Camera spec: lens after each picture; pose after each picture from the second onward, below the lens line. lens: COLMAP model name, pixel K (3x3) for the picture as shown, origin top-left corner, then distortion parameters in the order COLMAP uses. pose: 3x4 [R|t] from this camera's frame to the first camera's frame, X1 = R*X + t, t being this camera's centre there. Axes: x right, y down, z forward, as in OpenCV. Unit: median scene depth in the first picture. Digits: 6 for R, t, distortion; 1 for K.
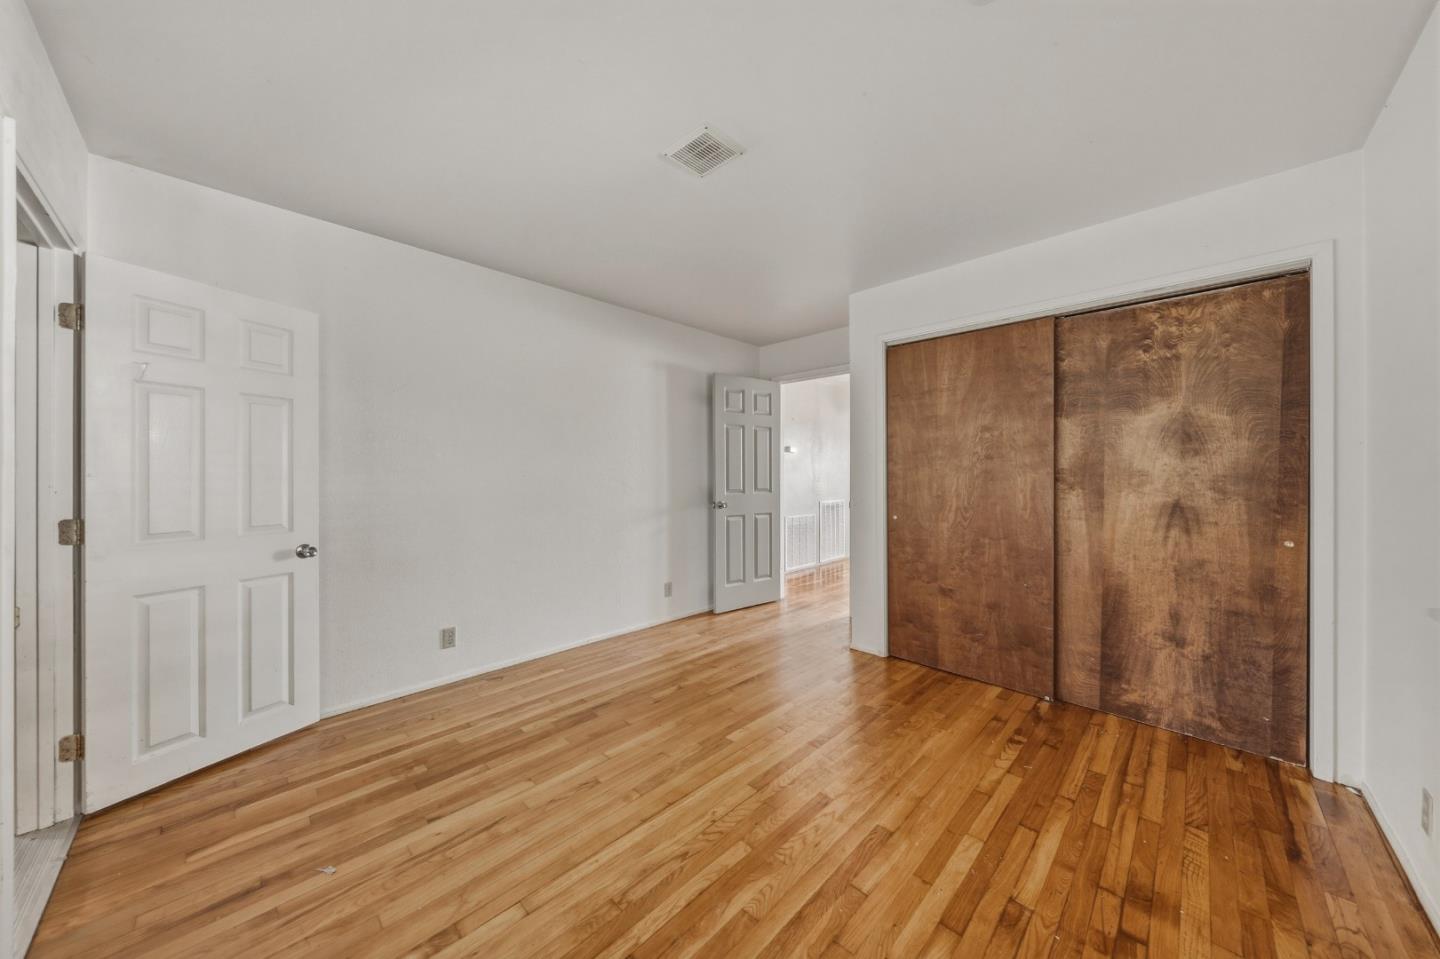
lens RADIAL K [[488.5, 0, 721.6], [0, 488.5, 475.9], [0, 0, 1]] dist [0.002588, 0.000125]
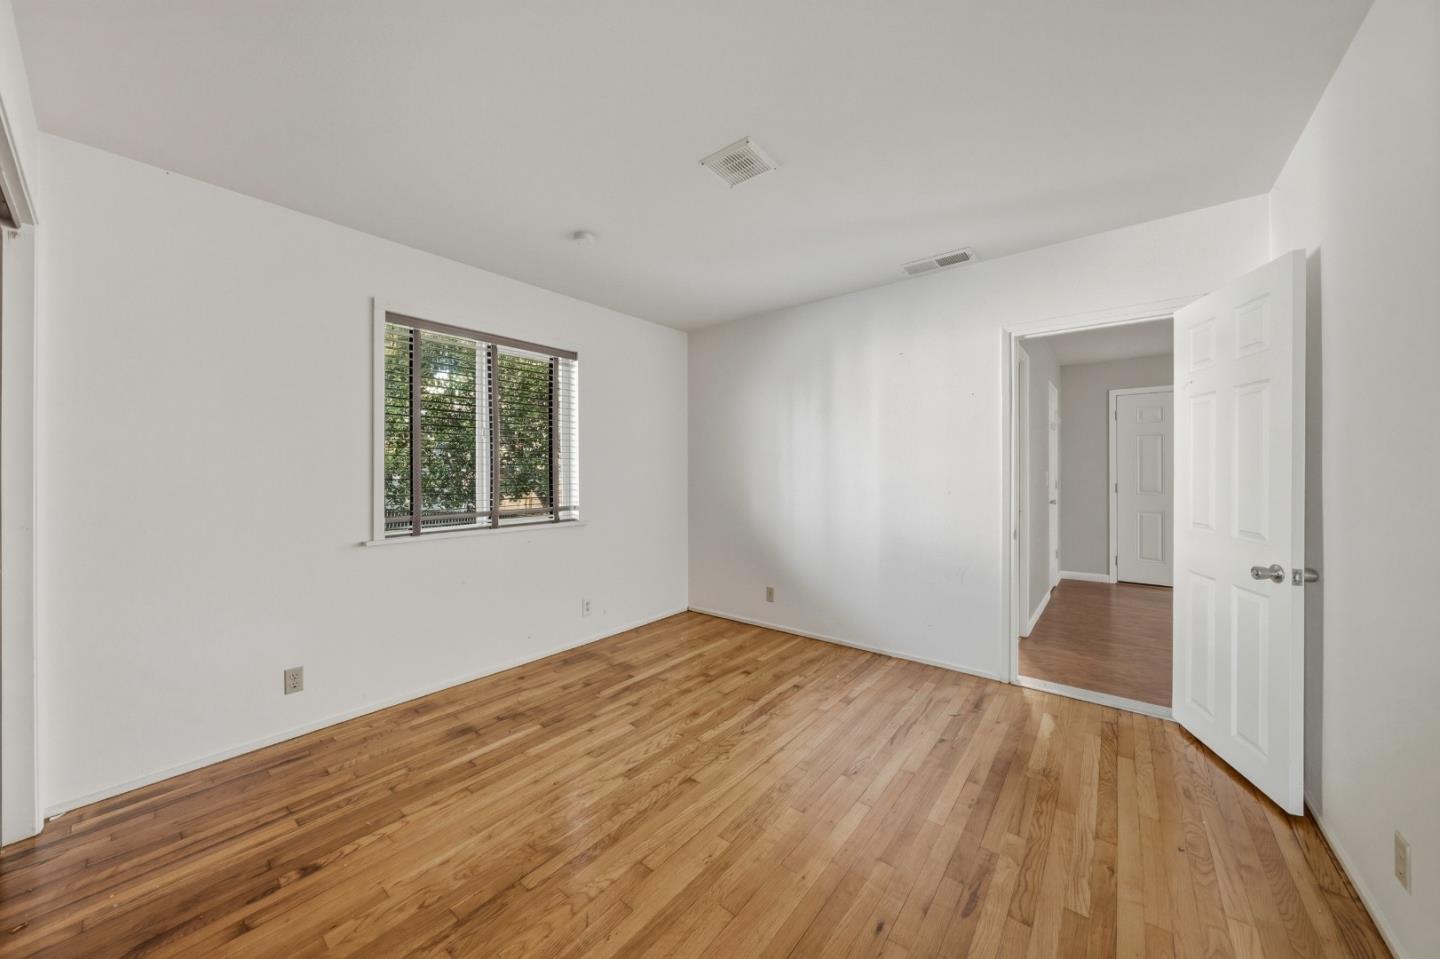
lens RADIAL K [[488.5, 0, 719.5], [0, 488.5, 474.2], [0, 0, 1]] dist [0.002588, 0.000125]
pose [[-0.995648, 0.007045, -0.092925, 0.106995], [0.006483, 0.999959, 0.006353, -0.014248], [0.092966, 0.005723, -0.995653, 2.123394]]
